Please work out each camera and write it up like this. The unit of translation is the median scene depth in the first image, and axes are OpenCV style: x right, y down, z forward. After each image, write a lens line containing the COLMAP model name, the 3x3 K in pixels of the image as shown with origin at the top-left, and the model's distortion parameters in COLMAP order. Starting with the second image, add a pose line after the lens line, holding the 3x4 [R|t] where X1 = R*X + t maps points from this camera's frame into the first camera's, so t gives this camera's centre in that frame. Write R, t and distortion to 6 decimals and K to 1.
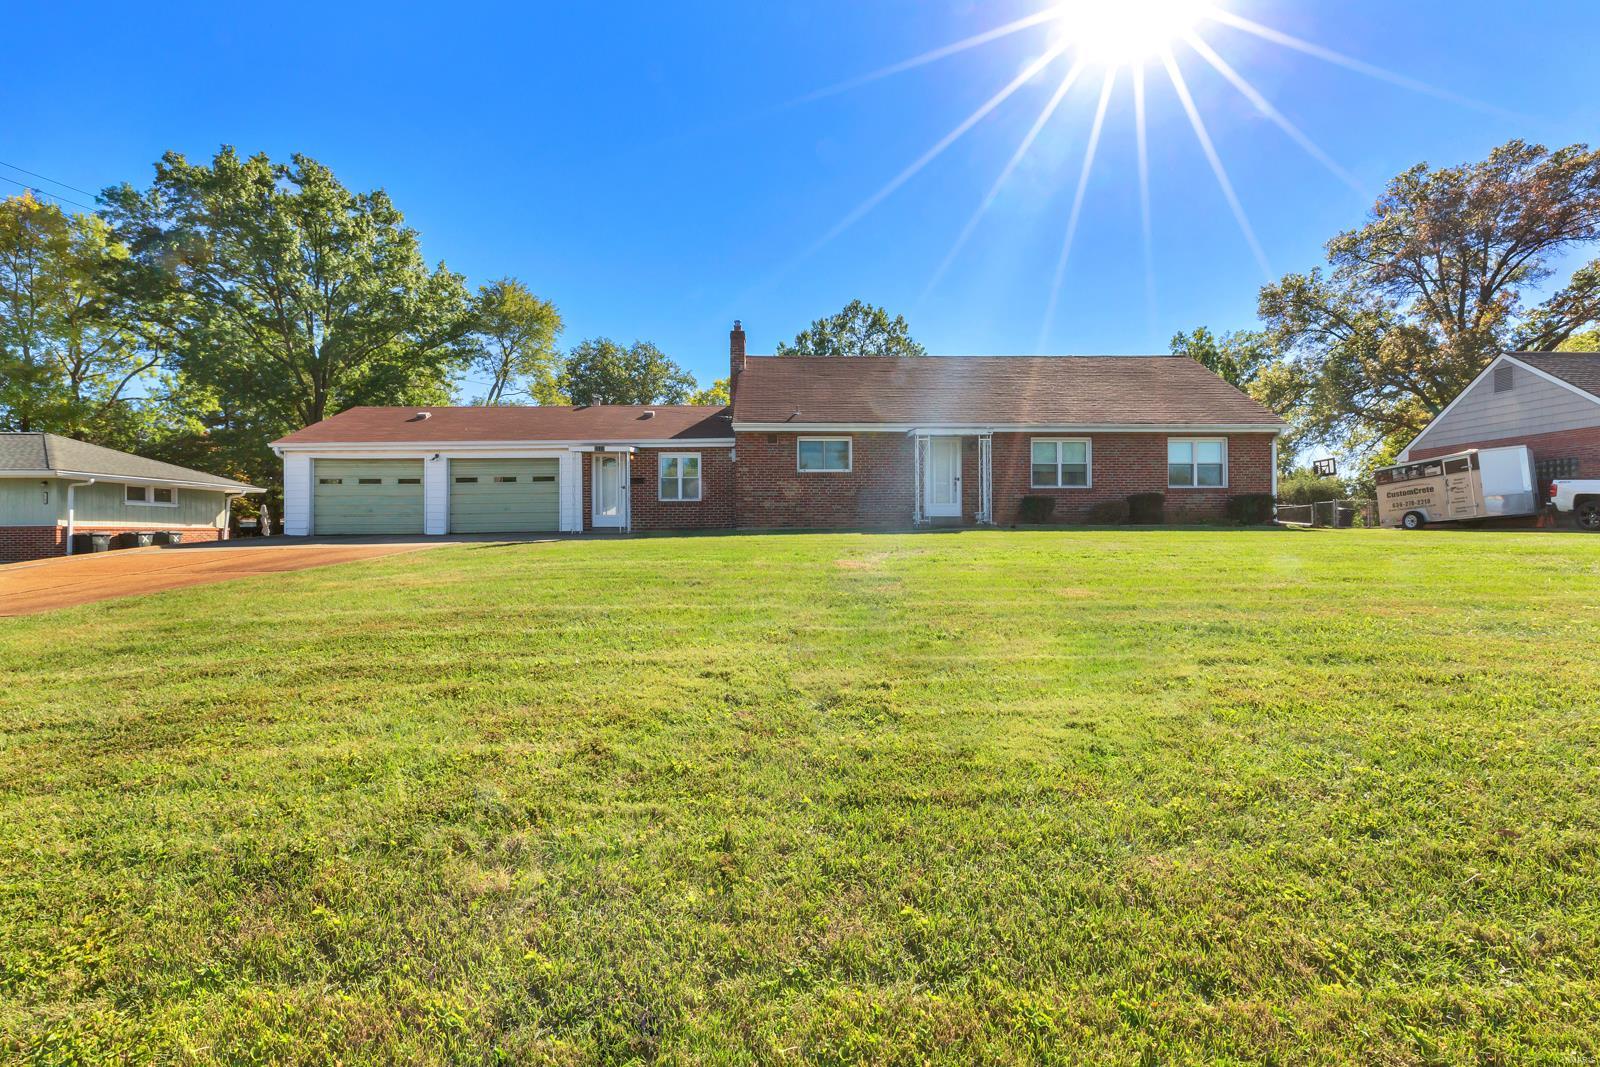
lens RADIAL K [[733.6, 0, 796.5], [0, 733.6, 529.6], [0, 0, 1]] dist [0.008892, -0.000792]
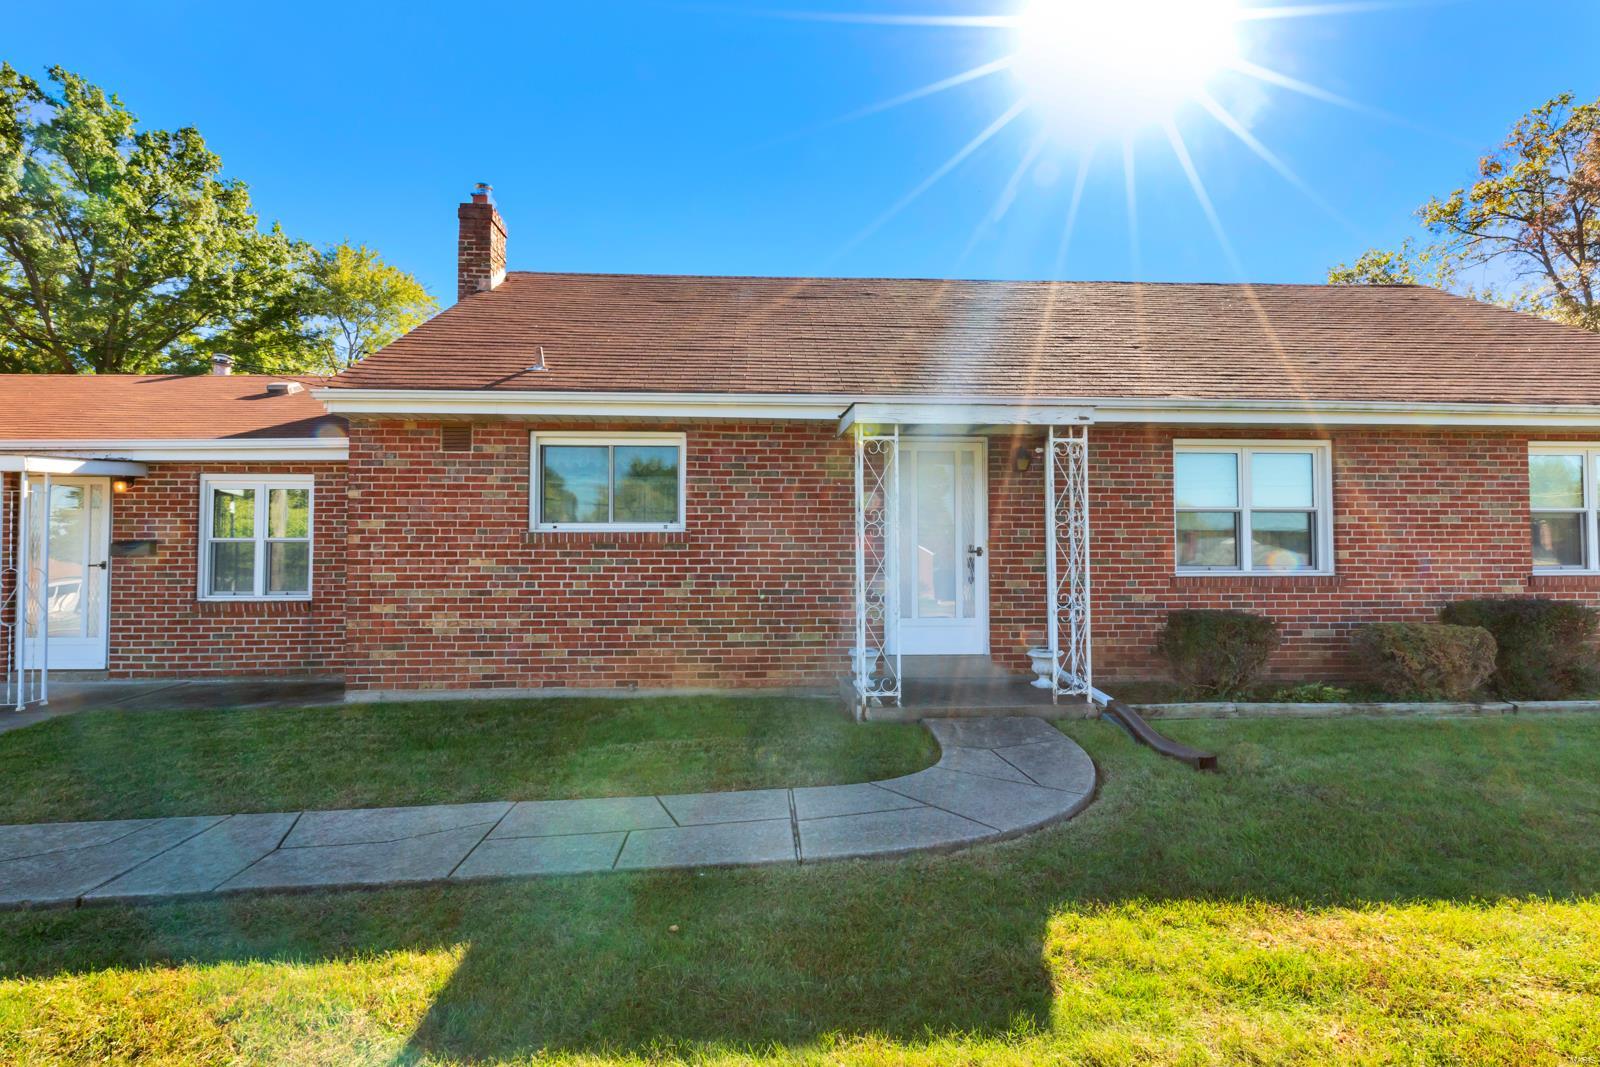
lens RADIAL K [[733.6, 0, 802.2], [0, 733.6, 524.3], [0, 0, 1]] dist [0.008892, -0.000792]
pose [[0.999596, 0.003193, 0.028252, 0.115650], [-0.002182, 0.999358, -0.035752, -0.065353], [-0.028348, 0.035676, 0.998961, 0.603701]]
